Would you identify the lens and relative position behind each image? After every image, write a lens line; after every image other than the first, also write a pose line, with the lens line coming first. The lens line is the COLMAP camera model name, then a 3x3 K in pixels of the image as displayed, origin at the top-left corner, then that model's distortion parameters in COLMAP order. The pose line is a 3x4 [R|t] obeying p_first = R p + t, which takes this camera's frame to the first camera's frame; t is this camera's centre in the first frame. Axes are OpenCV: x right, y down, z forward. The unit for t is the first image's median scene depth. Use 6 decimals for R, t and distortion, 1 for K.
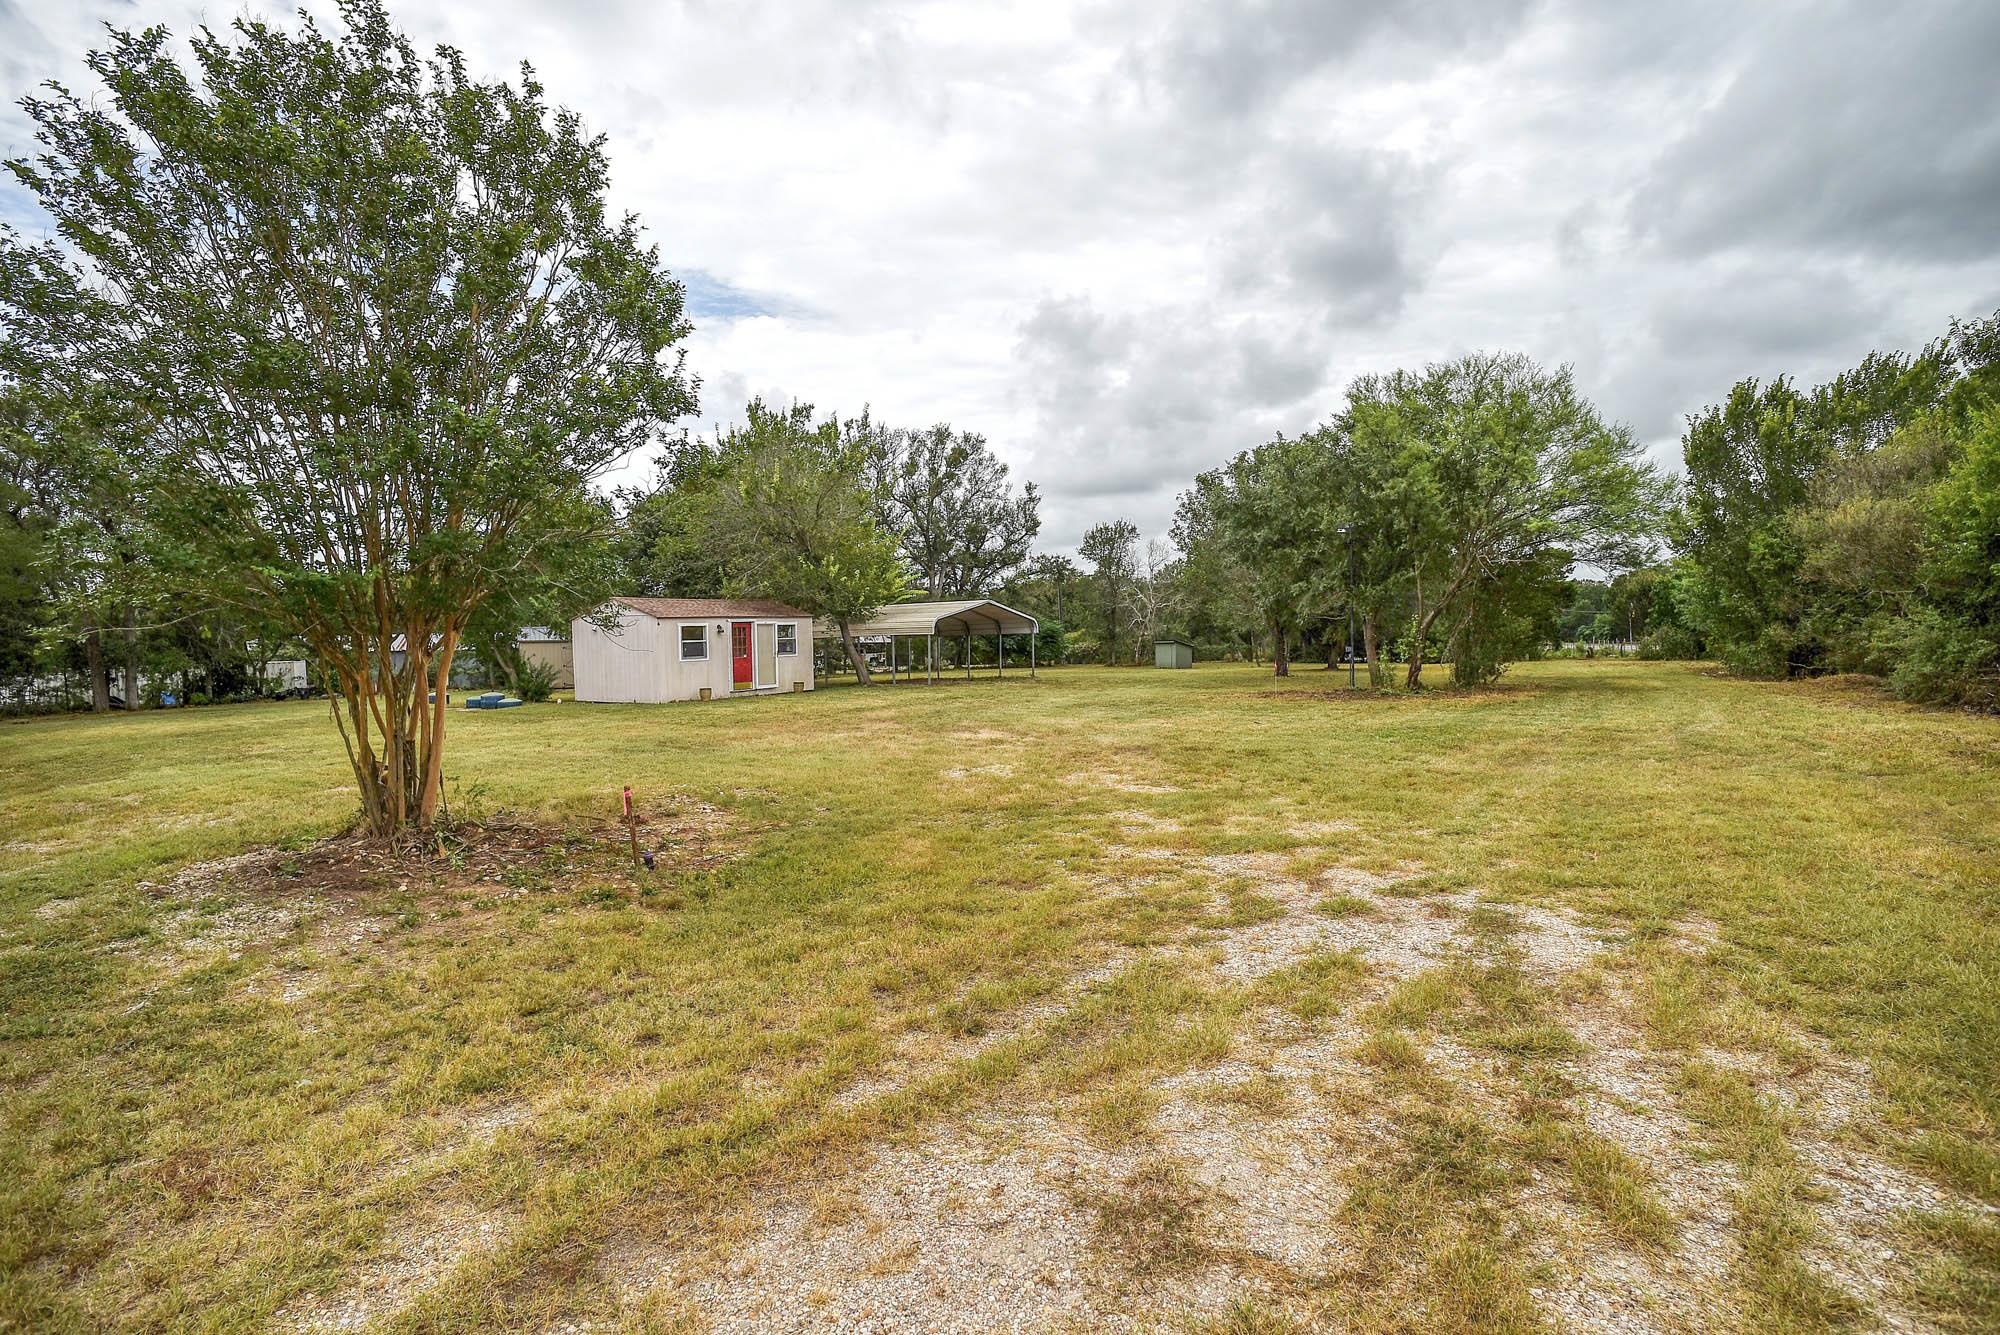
lens RADIAL K [[1079.2, 0, 1000.0], [0, 1079.2, 667.5], [0, 0, 1]] dist [-0.037448, 0.051399]
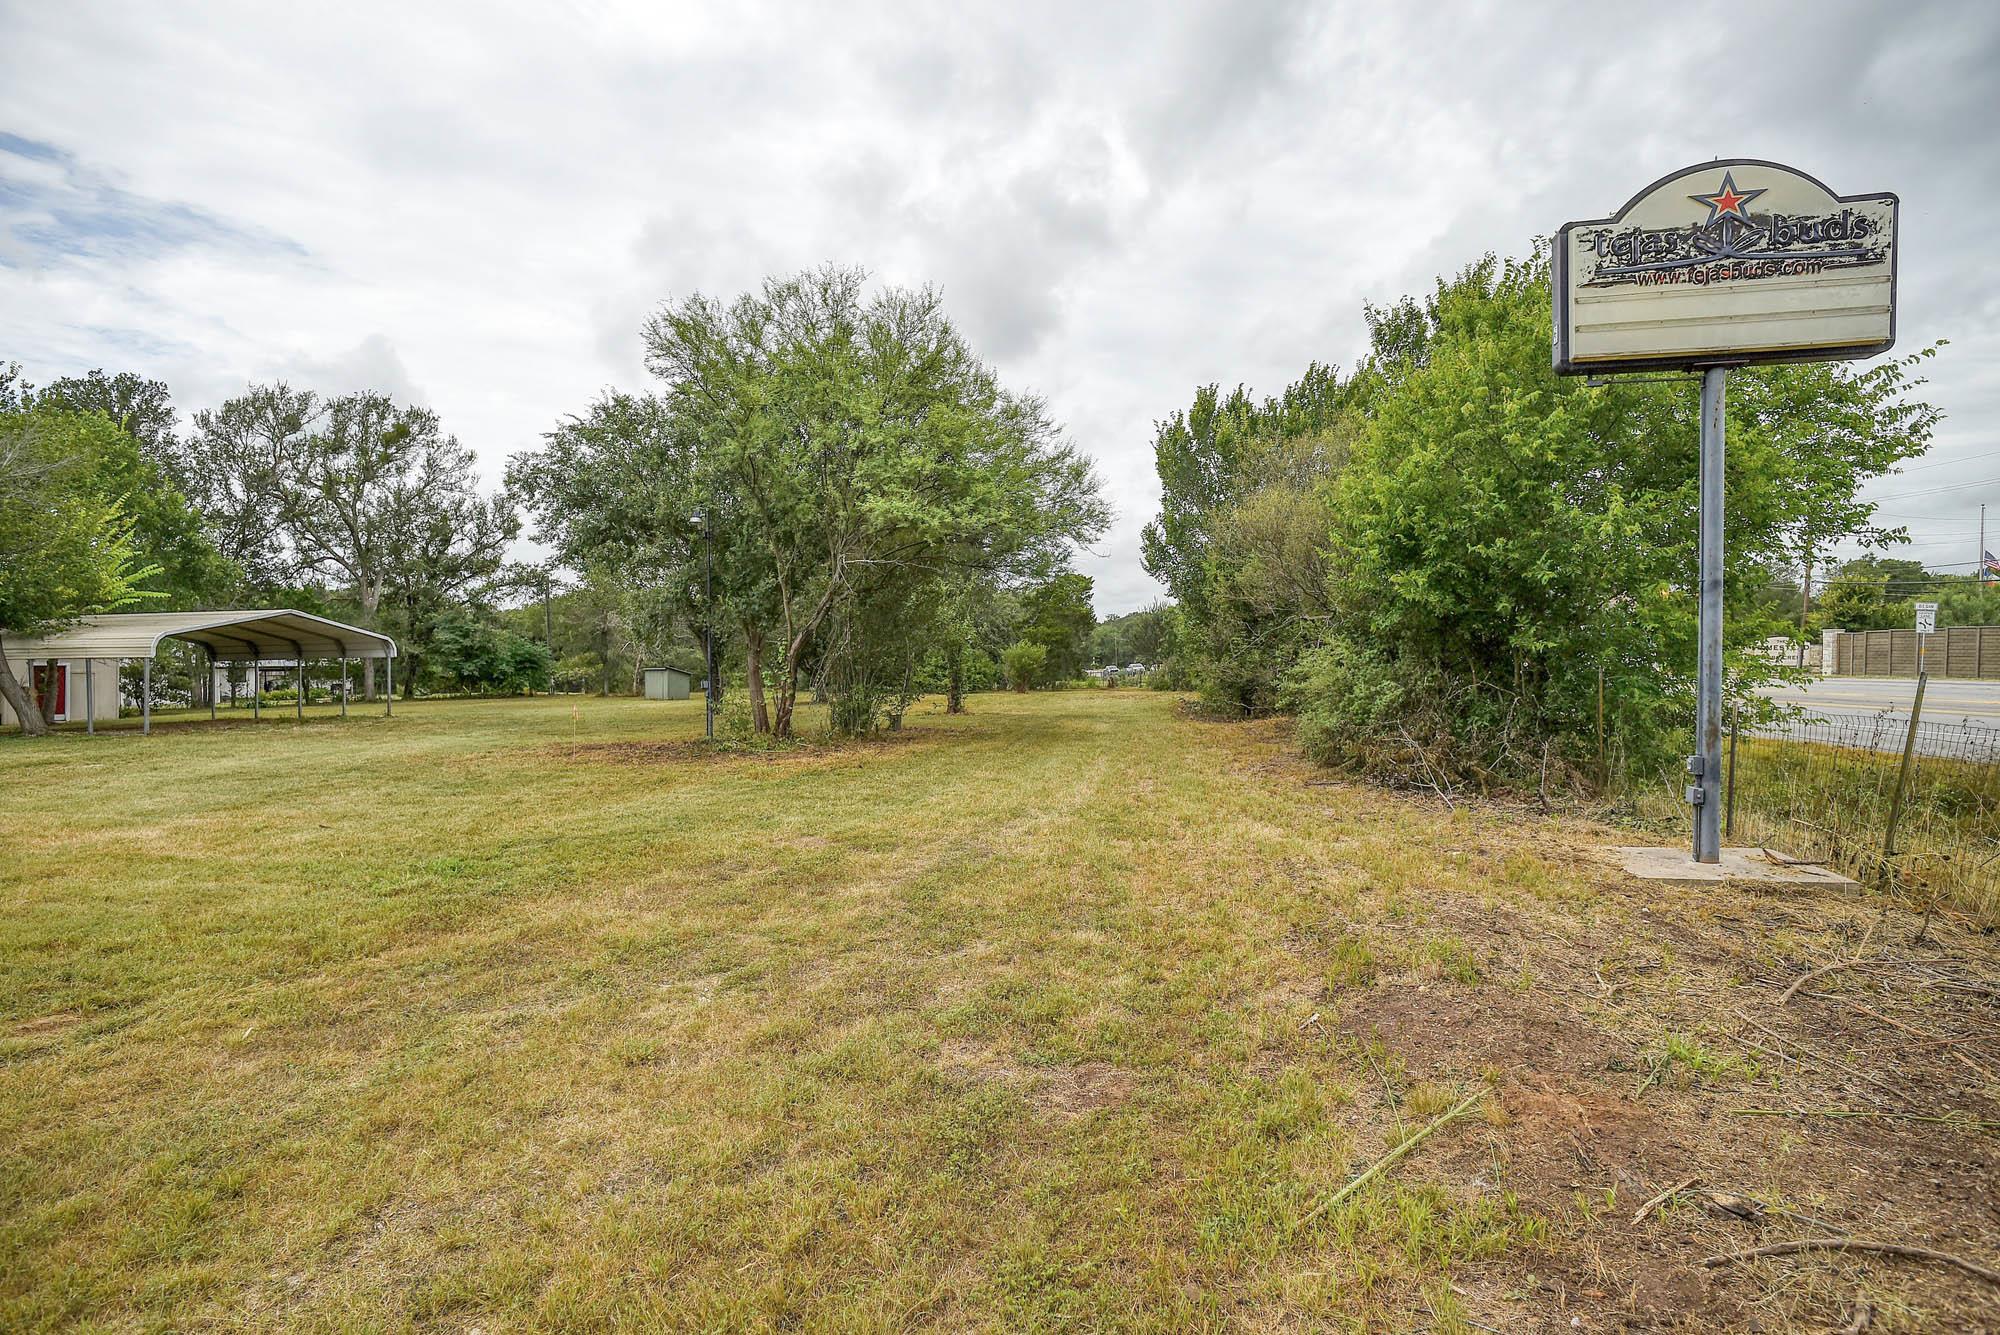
lens RADIAL K [[1079.2, 0, 1000.0], [0, 1079.2, 667.5], [0, 0, 1]] dist [-0.037448, 0.051399]
pose [[0.936927, 0.006893, 0.349458, 0.110785], [0.001149, 0.999739, -0.022803, -0.005114], [-0.349524, 0.021766, 0.936674, 0.111860]]
